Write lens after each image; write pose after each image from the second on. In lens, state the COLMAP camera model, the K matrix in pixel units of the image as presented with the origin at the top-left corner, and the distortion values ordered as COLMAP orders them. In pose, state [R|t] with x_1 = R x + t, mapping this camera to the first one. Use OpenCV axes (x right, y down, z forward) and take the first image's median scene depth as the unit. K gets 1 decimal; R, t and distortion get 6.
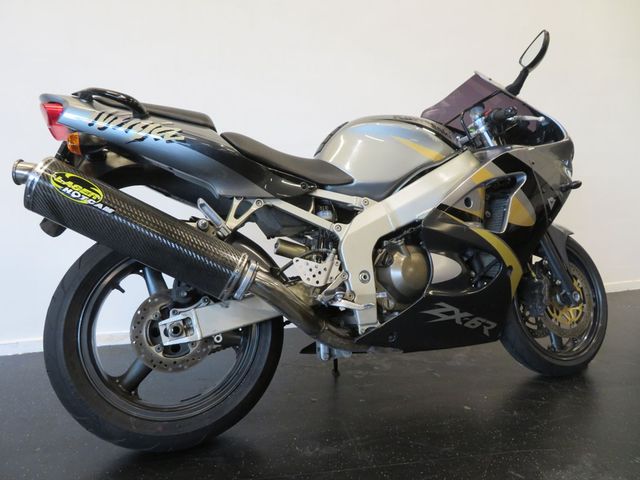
lens RADIAL K [[461.2, 0, 324.4], [0, 461.2, 239.5], [0, 0, 1]] dist [-0.009032, 0.006495]
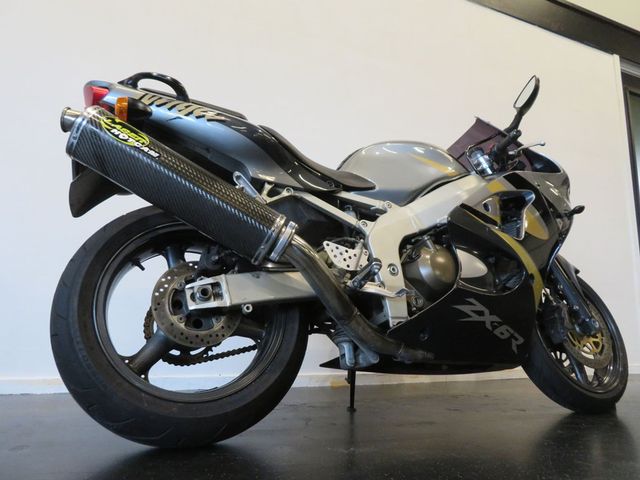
lens RADIAL K [[461.2, 0, 325.0], [0, 461.2, 240.9], [0, 0, 1]] dist [-0.009032, 0.006495]
pose [[0.997790, 0.023407, 0.062194, -0.119622], [-0.003915, 0.954989, -0.296617, 0.314916], [-0.066337, 0.295718, 0.952969, 0.061027]]
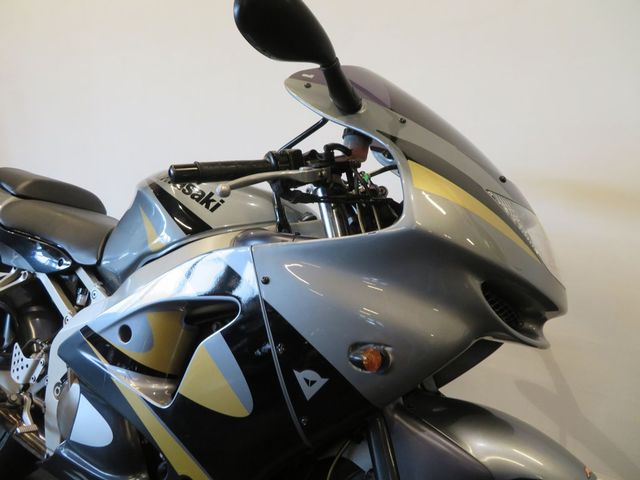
lens RADIAL K [[461.2, 0, 321.3], [0, 461.2, 240.3], [0, 0, 1]] dist [-0.009032, 0.006495]
pose [[0.595267, 0.127371, -0.793369, 0.942764], [-0.091349, 0.991683, 0.090669, -0.284450], [0.798319, 0.018501, 0.601951, 0.887492]]
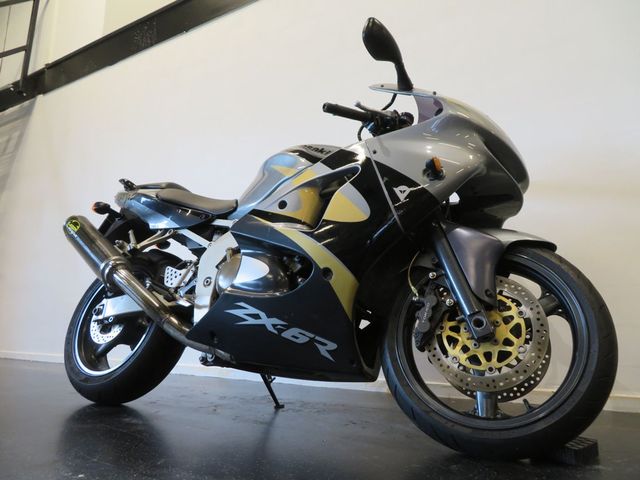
lens RADIAL K [[461.2, 0, 314.8], [0, 461.2, 238.1], [0, 0, 1]] dist [-0.009032, 0.006495]
pose [[0.621124, -0.146718, -0.769856, 1.163705], [-0.094685, 0.961076, -0.259552, 0.251078], [0.777972, 0.234108, 0.583055, 0.514939]]
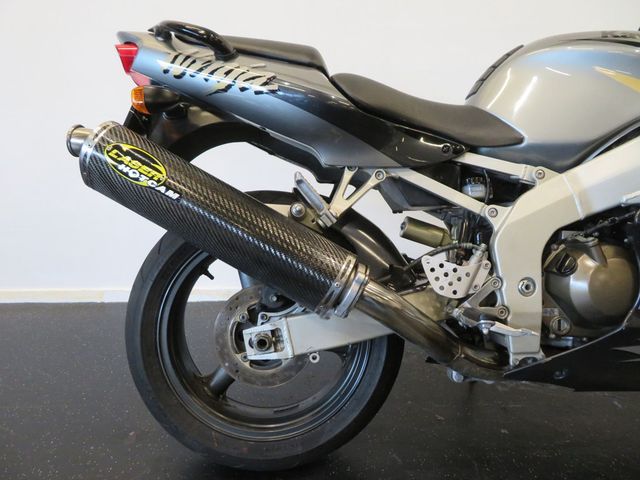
lens RADIAL K [[461.2, 0, 318.4], [0, 461.2, 241.6], [0, 0, 1]] dist [-0.009032, 0.006495]
pose [[0.949271, 0.081742, -0.303650, -0.005107], [-0.027867, 0.983692, 0.177690, -0.099211], [0.313223, -0.160215, 0.936068, 0.272744]]
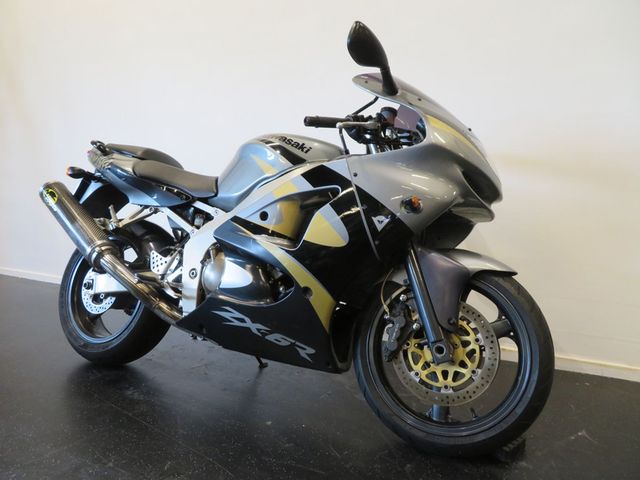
lens RADIAL K [[461.2, 0, 315.4], [0, 461.2, 238.2], [0, 0, 1]] dist [-0.009032, 0.006495]
pose [[0.659380, 0.077808, -0.747772, 1.207318], [-0.096997, 0.995122, 0.018014, -0.064684], [0.745526, 0.060653, 0.663711, 0.432065]]
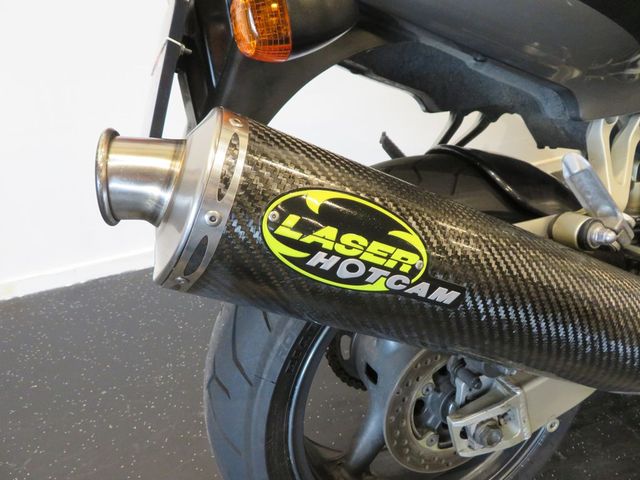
lens RADIAL K [[461.2, 0, 321.0], [0, 461.2, 242.4], [0, 0, 1]] dist [-0.009032, 0.006495]
pose [[0.999547, -0.028759, 0.008874, -0.423375], [0.020780, 0.872726, 0.487768, -0.188081], [-0.021772, -0.487363, 0.872928, 0.577227]]
